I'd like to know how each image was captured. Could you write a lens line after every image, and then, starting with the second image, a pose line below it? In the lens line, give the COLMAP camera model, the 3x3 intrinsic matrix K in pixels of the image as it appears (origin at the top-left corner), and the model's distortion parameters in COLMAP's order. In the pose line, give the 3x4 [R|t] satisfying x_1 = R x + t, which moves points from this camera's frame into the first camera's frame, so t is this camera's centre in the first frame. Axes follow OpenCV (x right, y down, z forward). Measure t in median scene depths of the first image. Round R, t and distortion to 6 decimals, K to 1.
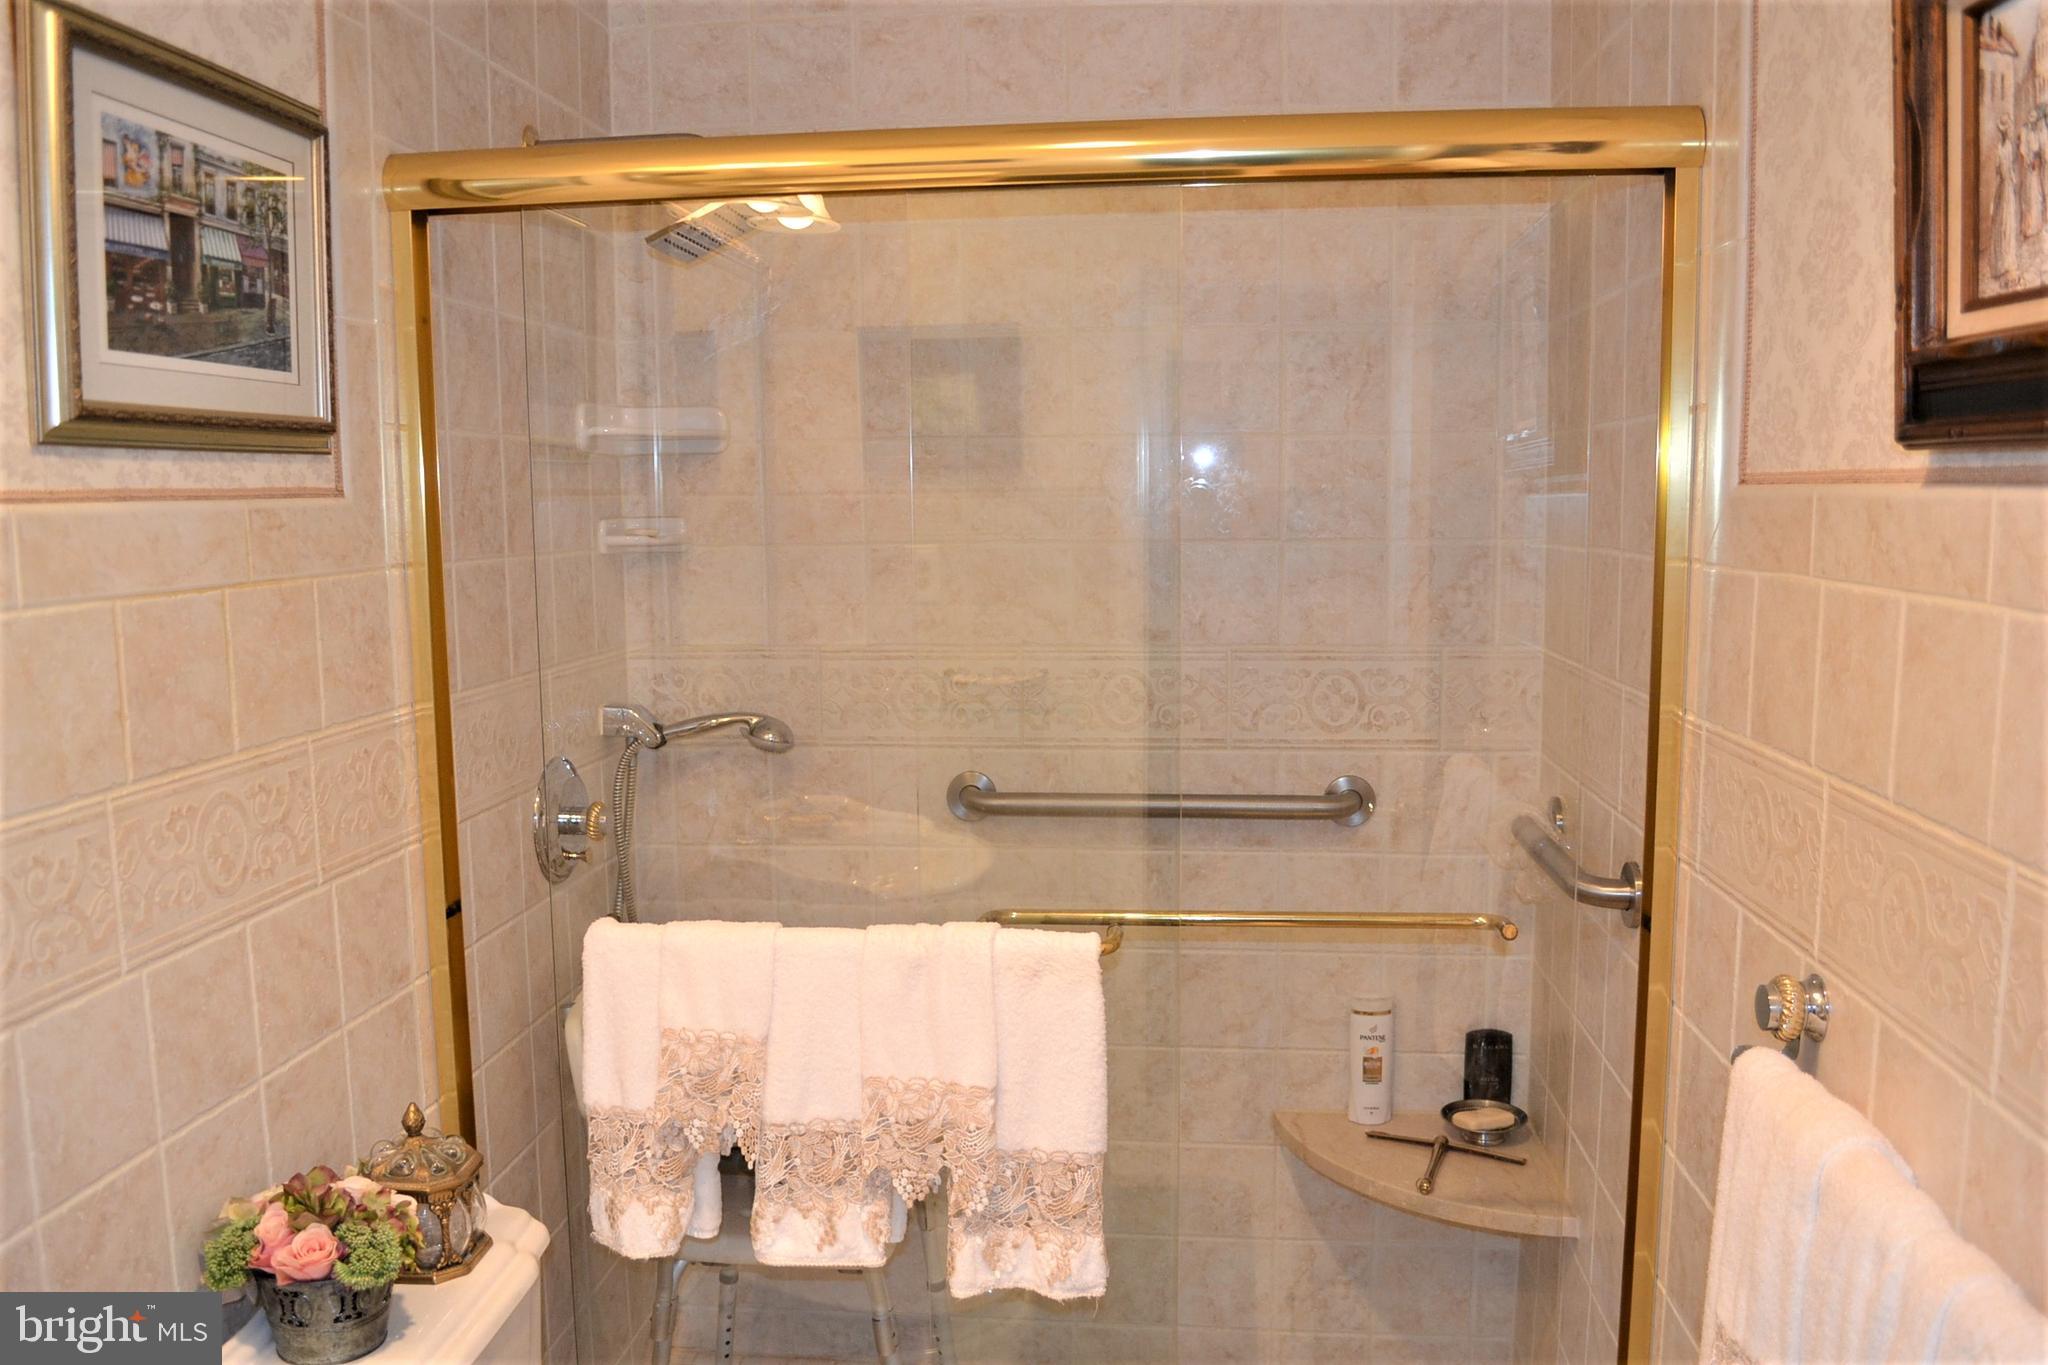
lens RADIAL K [[1625.7, 0, 1019.7], [0, 1625.7, 692.7], [0, 0, 1]] dist [-0.084690, 0.011840]
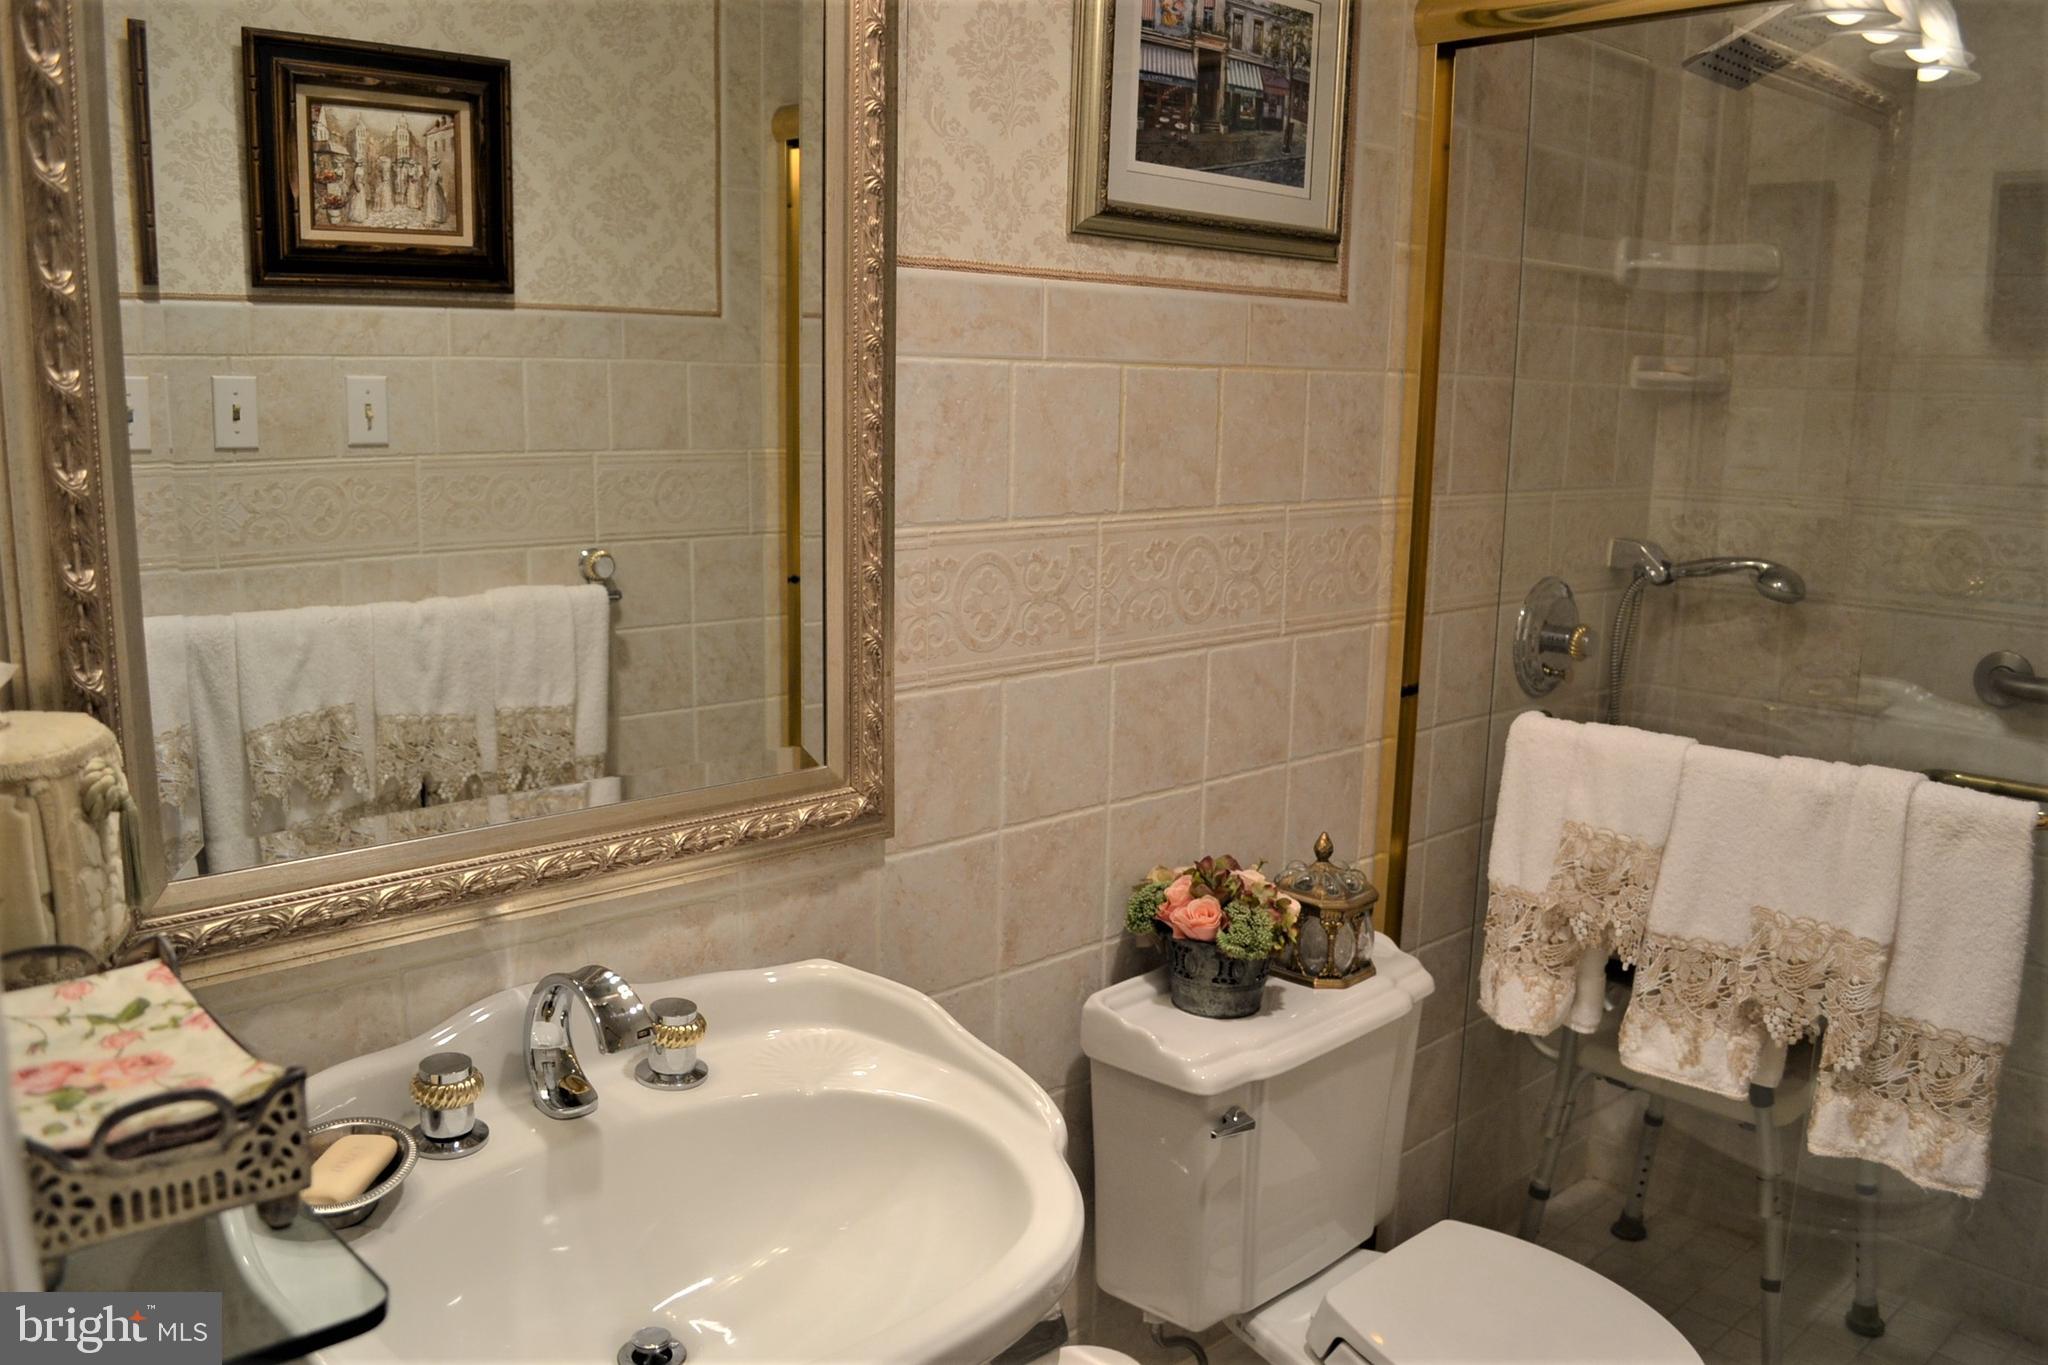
lens RADIAL K [[1625.7, 0, 1019.7], [0, 1625.7, 692.7], [0, 0, 1]] dist [-0.084690, 0.011840]
pose [[0.757940, 0.144212, -0.636183, 0.165627], [-0.104191, 0.989500, 0.100171, 0.059877], [0.643949, -0.009640, 0.765007, -0.025428]]
